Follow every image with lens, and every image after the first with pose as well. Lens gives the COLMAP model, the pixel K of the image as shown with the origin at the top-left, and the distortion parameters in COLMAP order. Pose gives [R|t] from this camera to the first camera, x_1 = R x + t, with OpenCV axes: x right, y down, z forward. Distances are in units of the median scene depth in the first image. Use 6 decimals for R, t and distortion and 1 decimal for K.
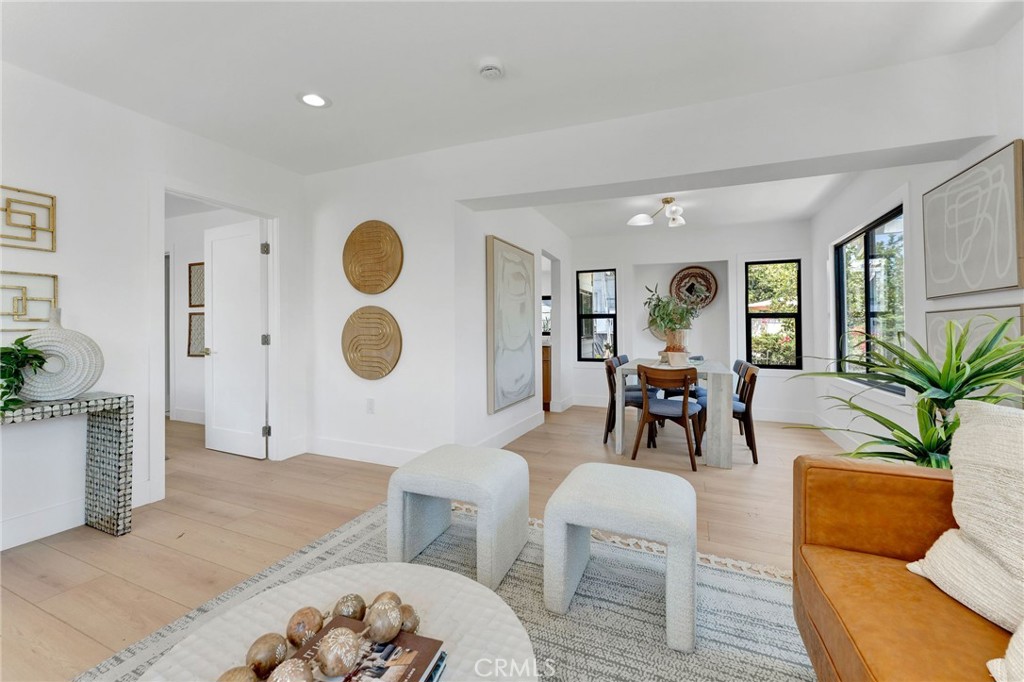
lens RADIAL K [[417.4, 0, 503.1], [0, 417.4, 326.5], [0, 0, 1]] dist [-0.003077, 0.002004]
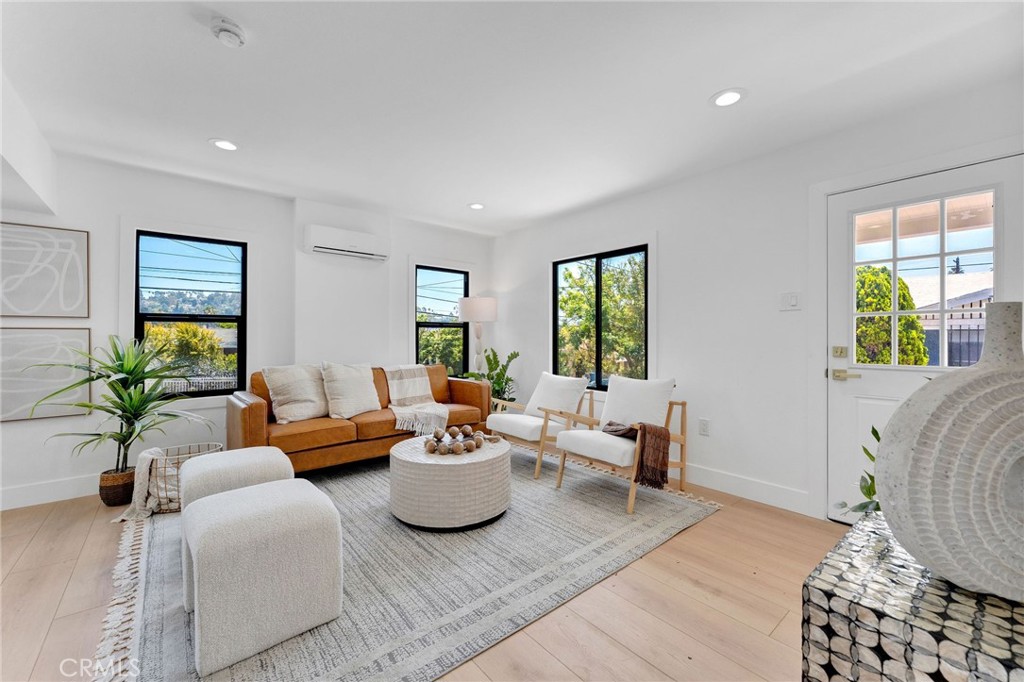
lens RADIAL K [[417.4, 0, 503.8], [0, 417.4, 334.2], [0, 0, 1]] dist [-0.003077, 0.002004]
pose [[-0.892109, 0.001892, 0.451816, -0.435131], [-0.003107, 0.999942, -0.010322, -0.007141], [-0.451809, -0.010612, -0.892052, 0.727421]]
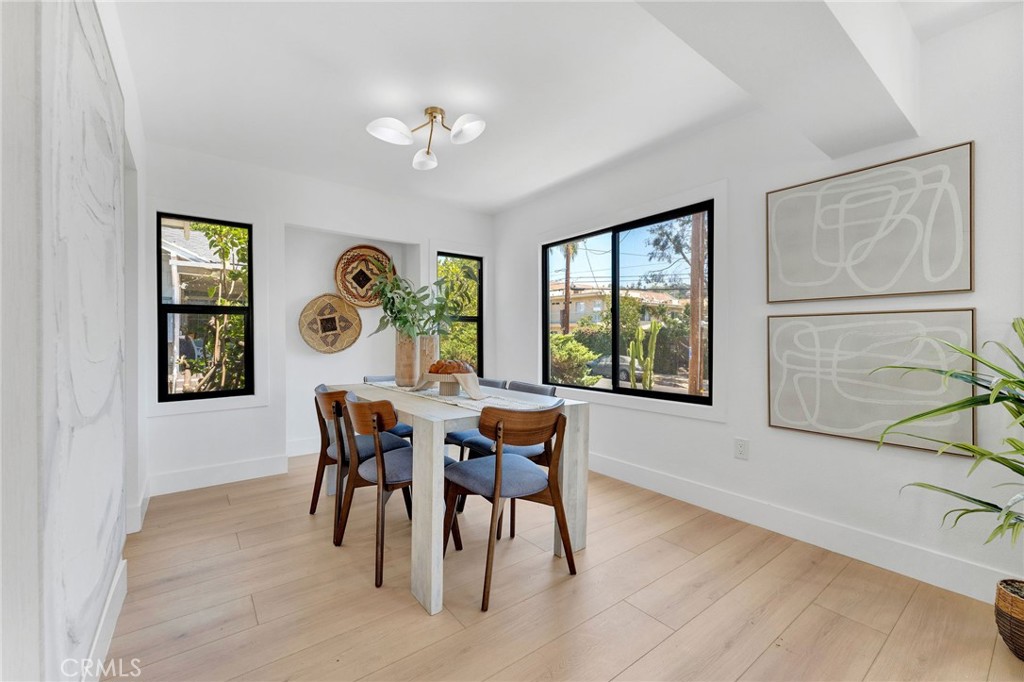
lens RADIAL K [[417.4, 0, 507.4], [0, 417.4, 339.8], [0, 0, 1]] dist [-0.003077, 0.002004]
pose [[0.481556, -0.008668, 0.876373, -0.065975], [-0.005631, 0.999900, 0.012984, 0.005613], [-0.876397, -0.011187, 0.481459, 0.616919]]
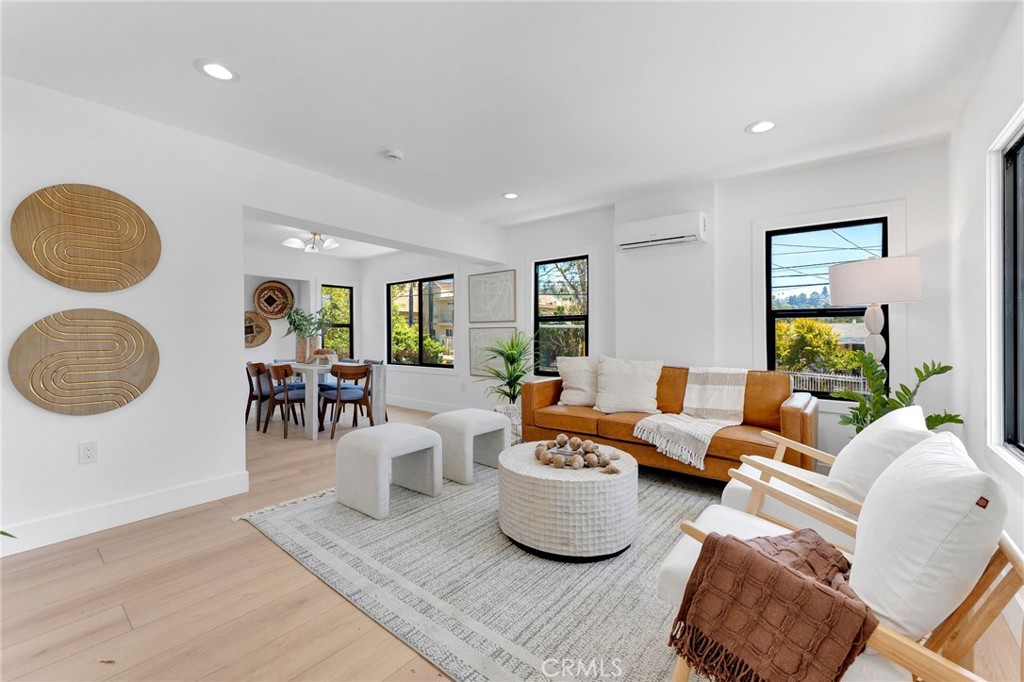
lens RADIAL K [[417.4, 0, 507.2], [0, 417.4, 334.9], [0, 0, 1]] dist [-0.003077, 0.002004]
pose [[0.272206, -0.006492, 0.962217, -0.631033], [-0.002146, 0.999971, 0.007354, -0.009118], [-0.962237, -0.004067, 0.272184, 0.113702]]
